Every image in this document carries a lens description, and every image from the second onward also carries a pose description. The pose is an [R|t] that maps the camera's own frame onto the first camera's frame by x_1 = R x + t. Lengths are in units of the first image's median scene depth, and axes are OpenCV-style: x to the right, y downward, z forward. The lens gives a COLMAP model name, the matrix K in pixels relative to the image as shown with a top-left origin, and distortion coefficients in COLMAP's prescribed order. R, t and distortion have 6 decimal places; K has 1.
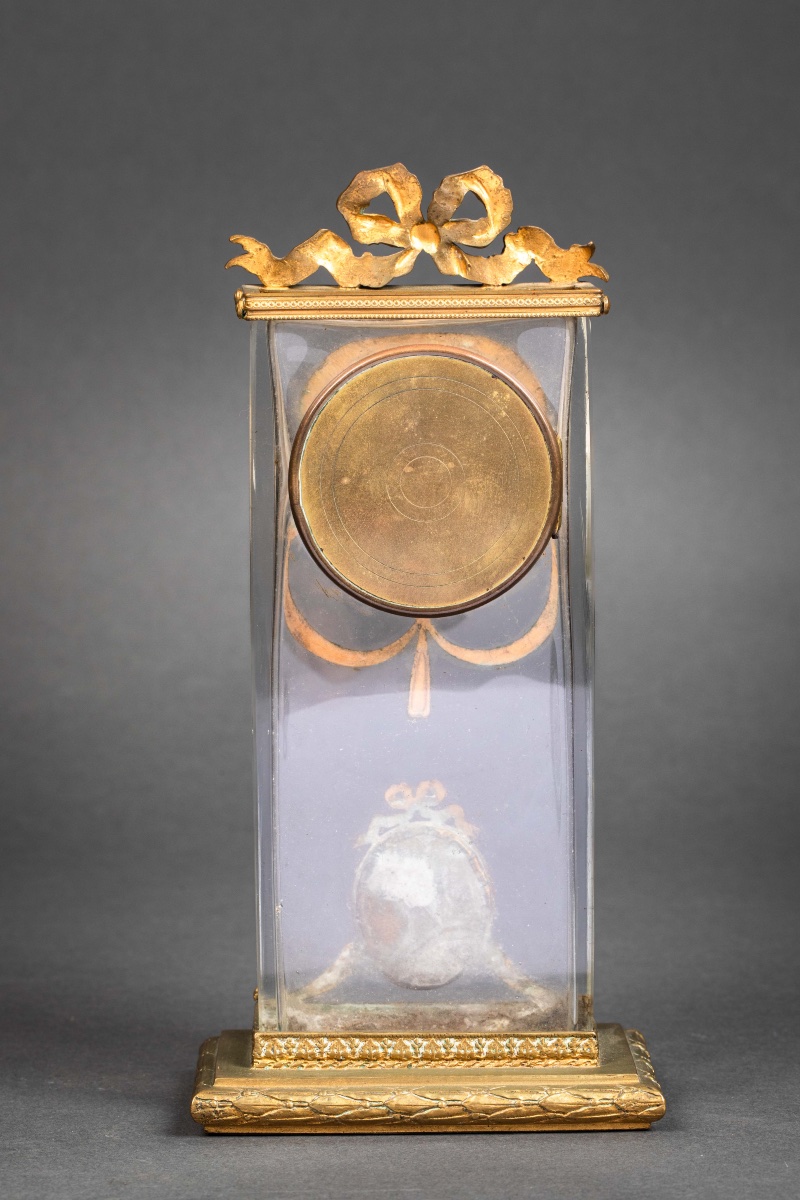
lens RADIAL K [[4140.0, 0, 400.0], [0, 4140.0, 600.0], [0, 0, 1]] dist [-0.125157, 3.060243]
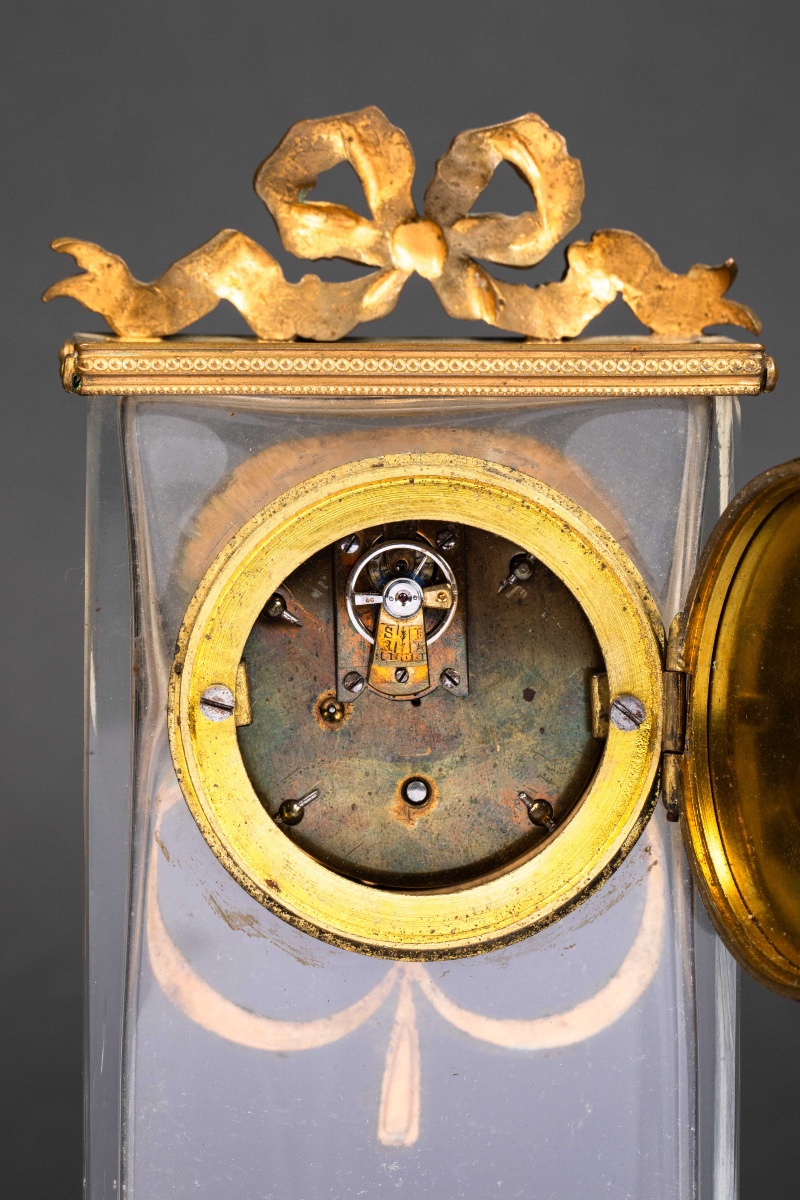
lens RADIAL K [[4140.0, 0, 400.0], [0, 4140.0, 600.0], [0, 0, 1]] dist [-0.125157, 3.060243]
pose [[0.999390, 0.008473, 0.033894, -0.014113], [-0.007205, 0.999276, -0.037360, -0.022451], [-0.034186, 0.037093, 0.998727, 0.470806]]
